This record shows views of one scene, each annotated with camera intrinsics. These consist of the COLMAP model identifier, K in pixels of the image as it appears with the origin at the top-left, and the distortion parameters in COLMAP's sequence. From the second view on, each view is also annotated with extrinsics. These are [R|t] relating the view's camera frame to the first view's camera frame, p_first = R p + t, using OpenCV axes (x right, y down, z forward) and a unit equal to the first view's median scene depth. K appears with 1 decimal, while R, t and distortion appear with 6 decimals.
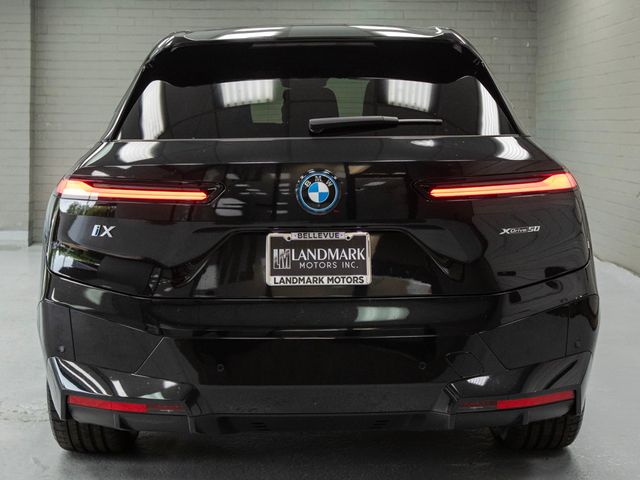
lens RADIAL K [[641.7, 0, 320.0], [0, 641.7, 238.5], [0, 0, 1]] dist [-0.002414, 0.000000]
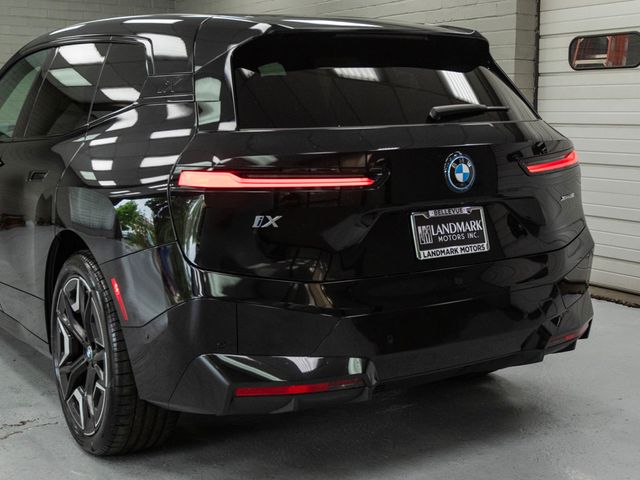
lens RADIAL K [[604.7, 0, 320.2], [0, 604.7, 241.8], [0, 0, 1]] dist [0.009839, 0.000000]
pose [[0.940162, -0.084289, 0.330139, -0.573350], [0.070120, 0.996042, 0.054617, -0.025722], [-0.333436, -0.028199, 0.942351, 0.071418]]
